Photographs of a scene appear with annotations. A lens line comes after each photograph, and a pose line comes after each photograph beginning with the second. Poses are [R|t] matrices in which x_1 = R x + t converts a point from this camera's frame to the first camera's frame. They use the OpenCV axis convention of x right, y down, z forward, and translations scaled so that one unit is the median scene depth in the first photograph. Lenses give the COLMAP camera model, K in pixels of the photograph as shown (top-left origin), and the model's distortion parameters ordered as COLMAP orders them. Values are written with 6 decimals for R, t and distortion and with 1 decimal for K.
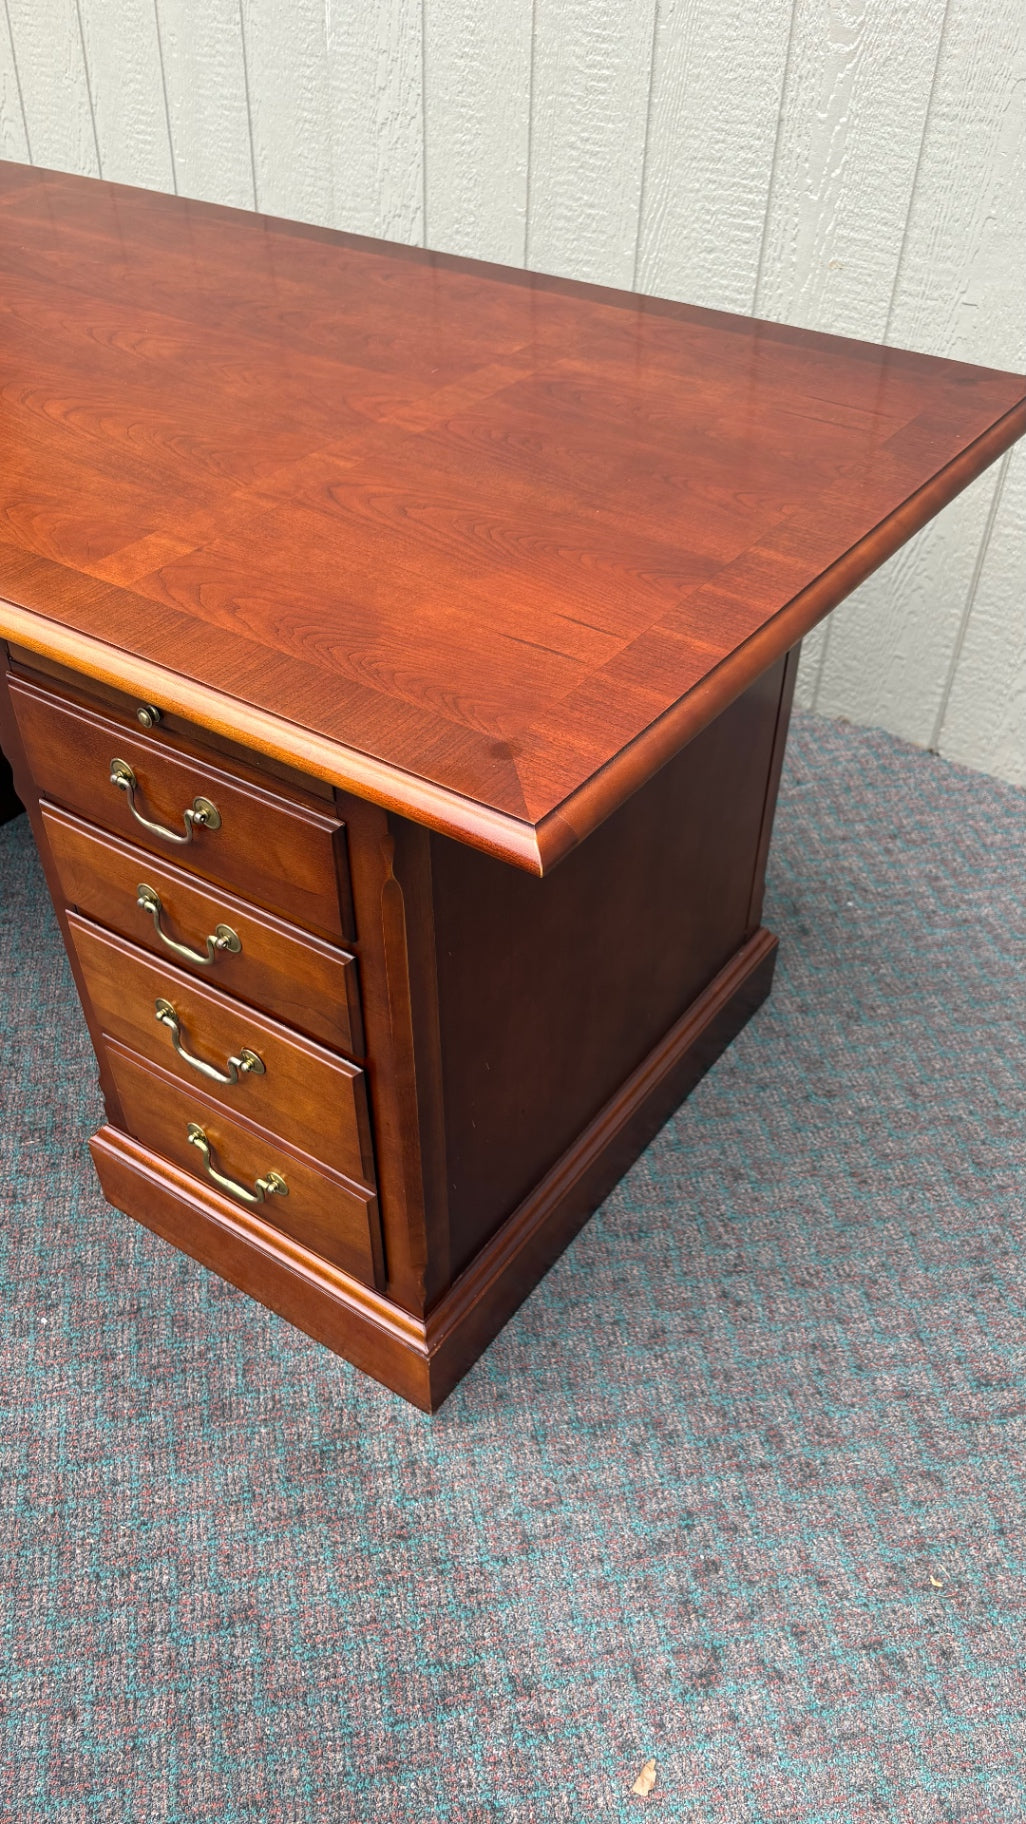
lens RADIAL K [[1395.5, 0, 506.0], [0, 1395.5, 928.5], [0, 0, 1]] dist [0.057853, -0.081289]
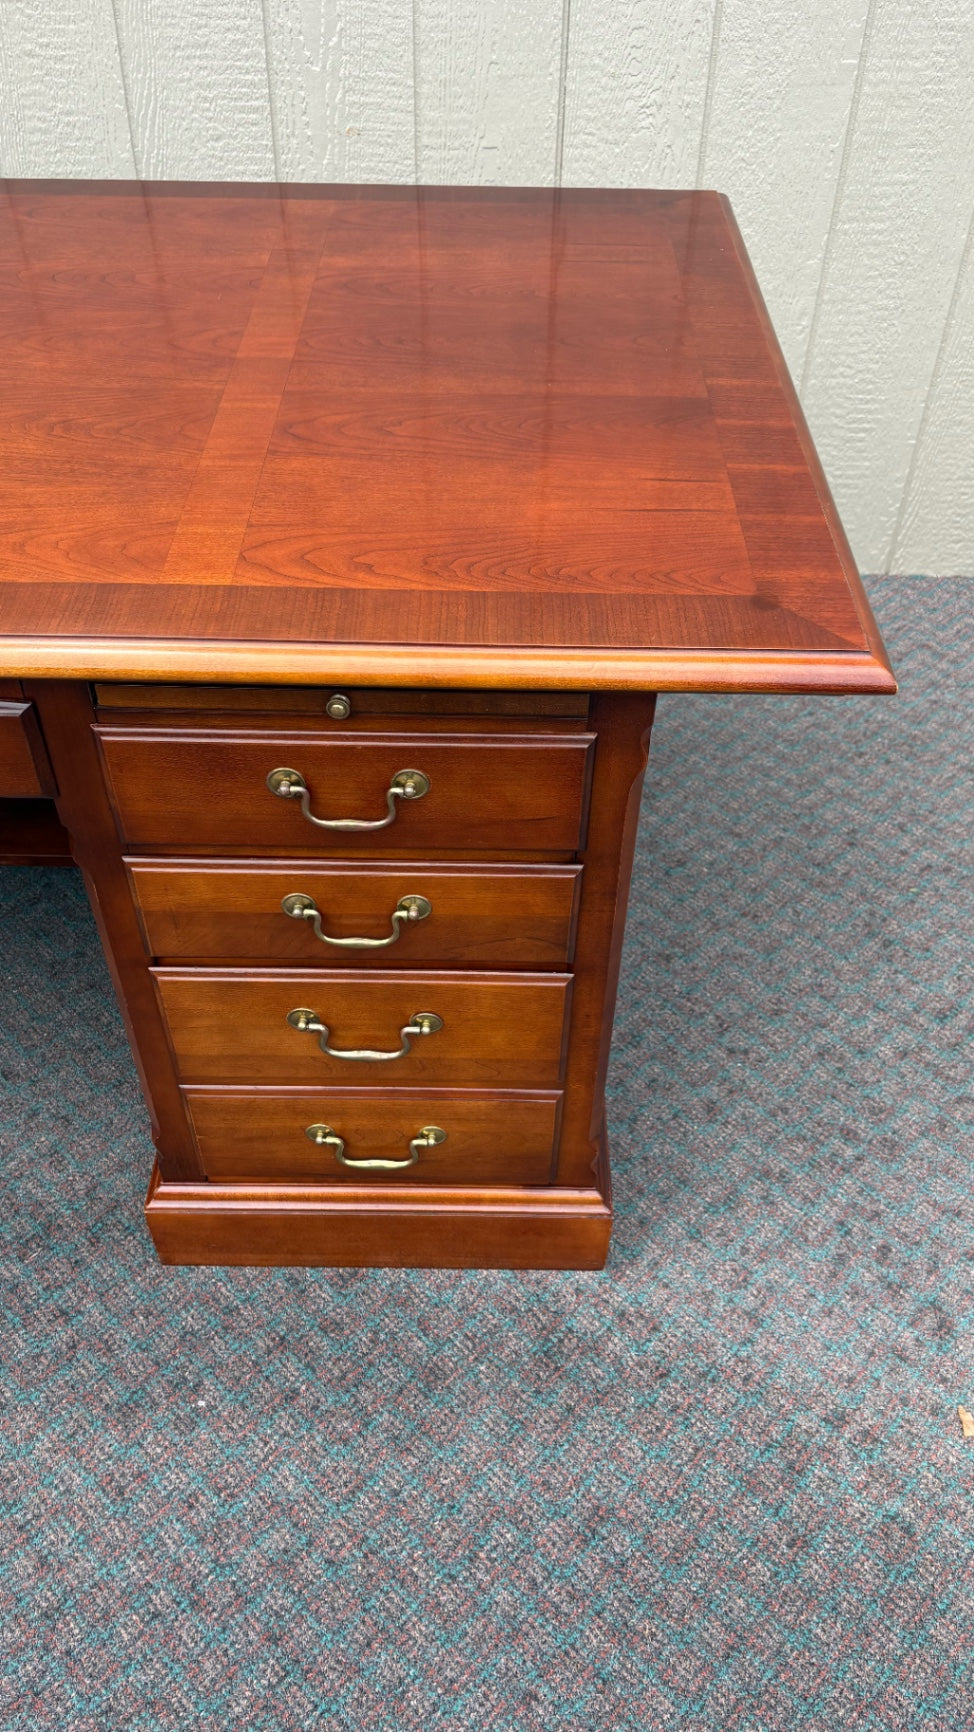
lens RADIAL K [[1325.1, 0, 480.4], [0, 1325.1, 881.6], [0, 0, 1]] dist [0.057853, -0.081289]
pose [[0.827178, -0.386681, 0.407743, -0.333431], [0.360723, 0.921747, 0.142345, -0.078075], [-0.430878, 0.029338, 0.901933, 0.101321]]
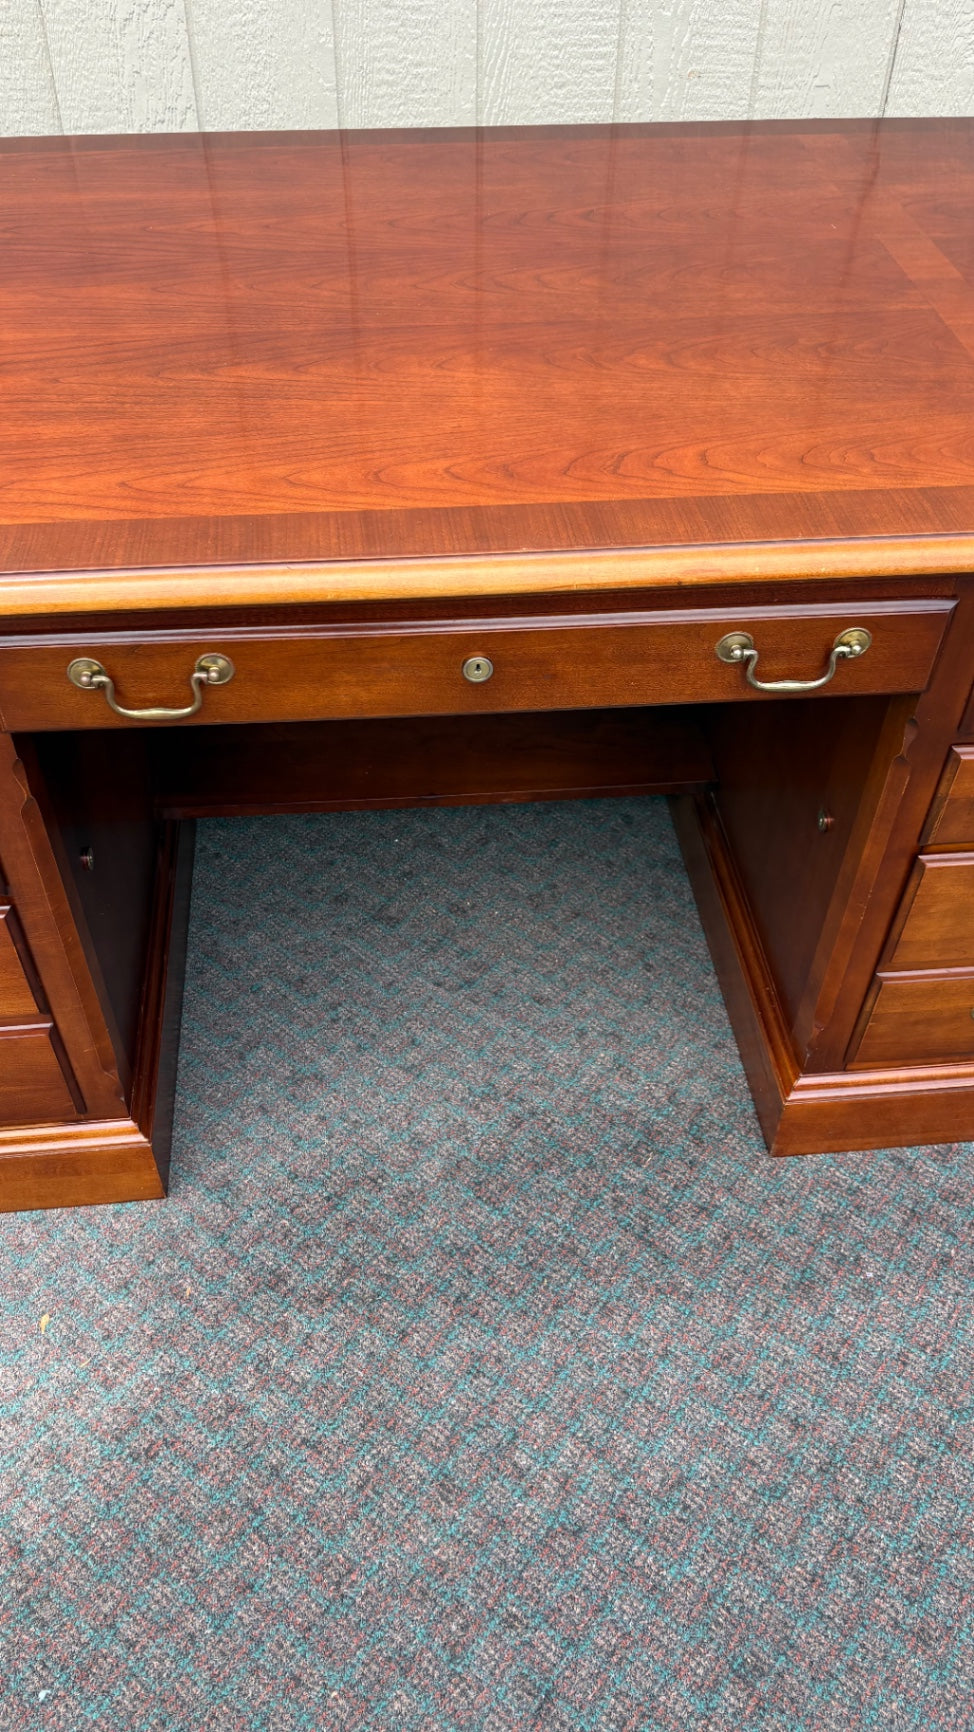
lens RADIAL K [[1320.1, 0, 478.9], [0, 1320.1, 881.2], [0, 0, 1]] dist [0.074438, -0.103906]
pose [[0.761486, -0.458043, 0.458623, -0.696061], [0.417138, 0.887866, 0.194138, -0.216222], [-0.496120, 0.043476, 0.867165, 0.259777]]
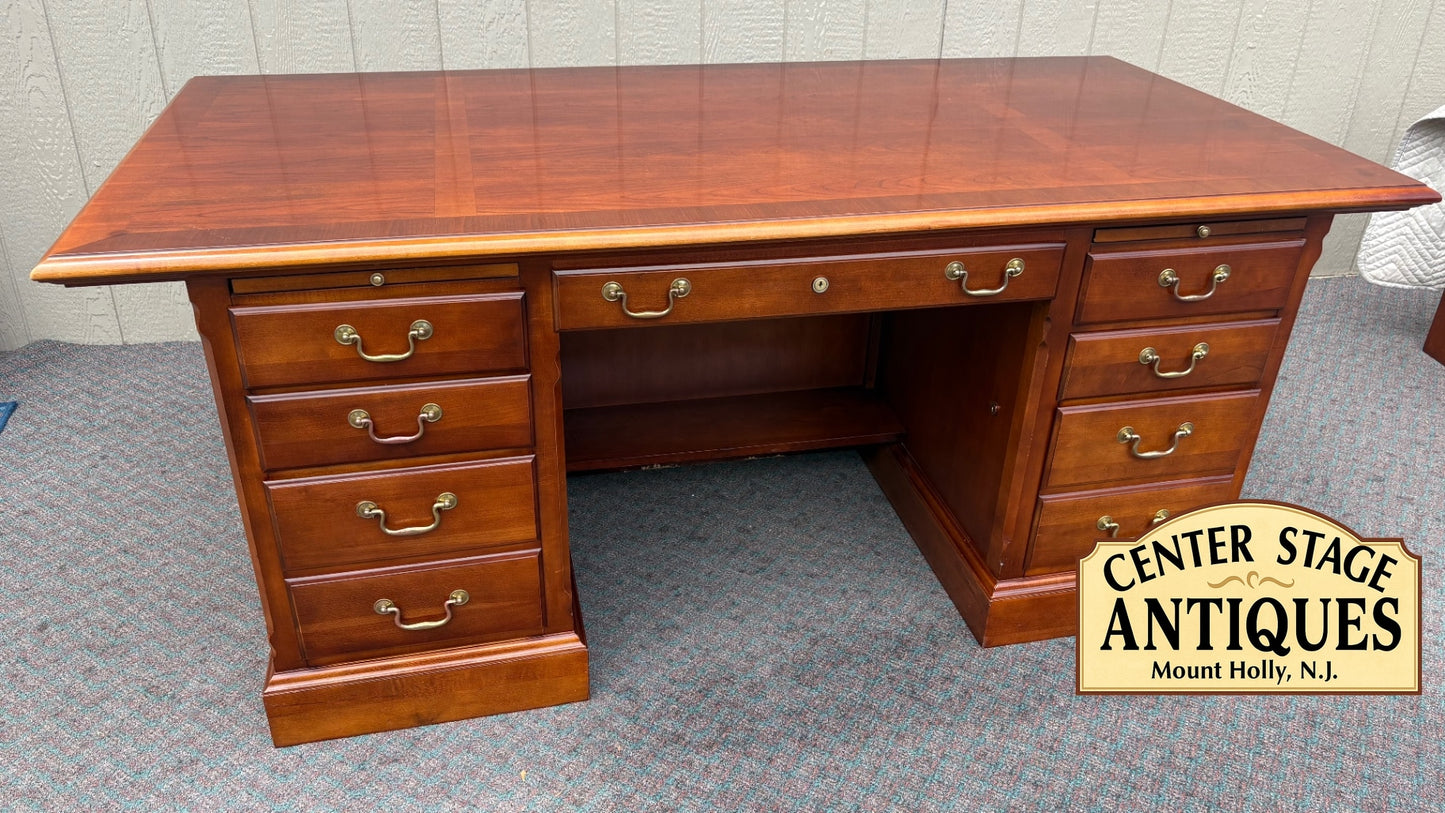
lens RADIAL K [[1100.0, 0, 722.4], [0, 1100.0, 412.6], [0, 0, 1]] dist [0.056152, -0.076856]
pose [[0.671275, -0.347492, 0.654706, -1.030530], [0.465010, 0.885278, -0.006907, -0.131726], [-0.577196, 0.309081, 0.755852, 0.177069]]
